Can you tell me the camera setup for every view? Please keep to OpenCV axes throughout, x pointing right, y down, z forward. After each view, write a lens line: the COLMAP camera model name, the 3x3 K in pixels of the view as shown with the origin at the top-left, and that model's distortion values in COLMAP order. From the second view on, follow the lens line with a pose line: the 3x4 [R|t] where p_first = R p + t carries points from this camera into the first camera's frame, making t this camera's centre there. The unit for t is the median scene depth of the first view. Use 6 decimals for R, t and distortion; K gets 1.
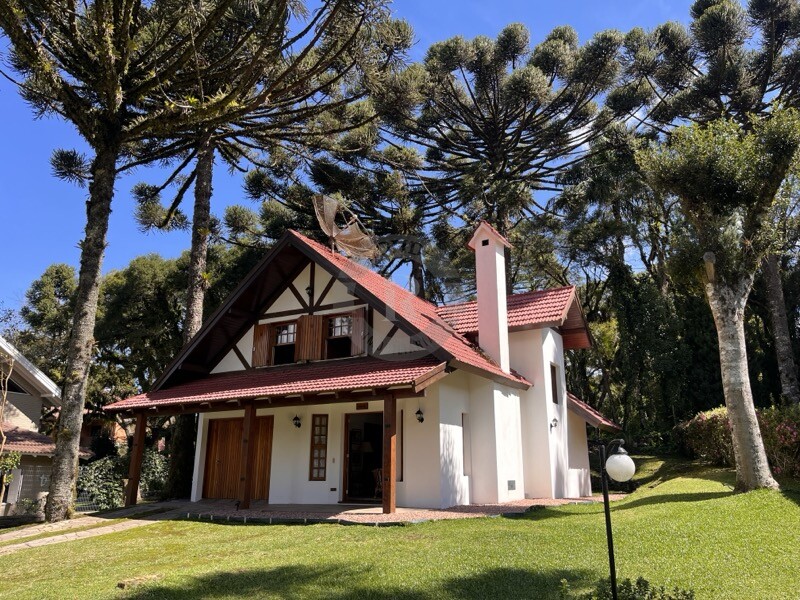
lens RADIAL K [[605.6, 0, 399.8], [0, 605.6, 302.4], [0, 0, 1]] dist [0.056847, -0.077879]
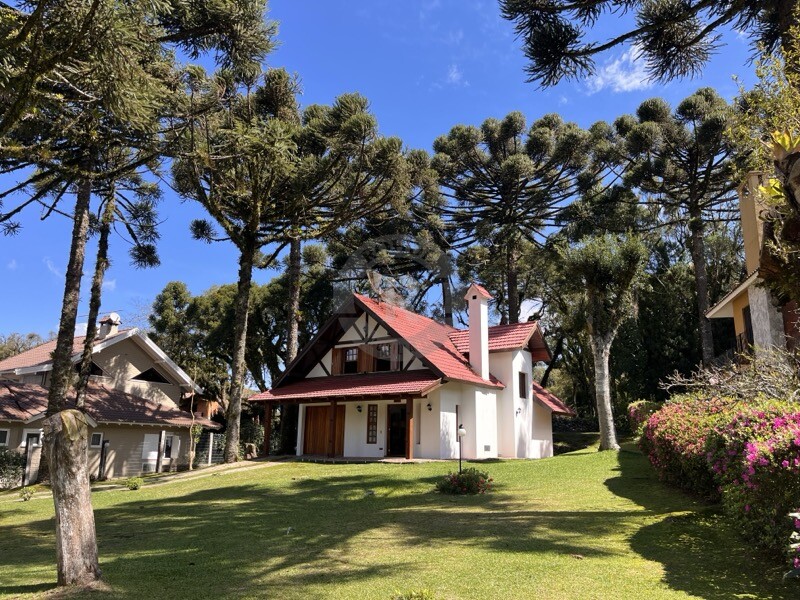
lens RADIAL K [[605.6, 0, 398.9], [0, 605.6, 300.0], [0, 0, 1]] dist [0.056847, -0.077879]
pose [[0.995909, -0.007048, -0.090083, 0.087541], [0.010173, 0.999361, 0.034278, -0.150086], [0.089784, -0.035054, 0.995344, -0.606997]]
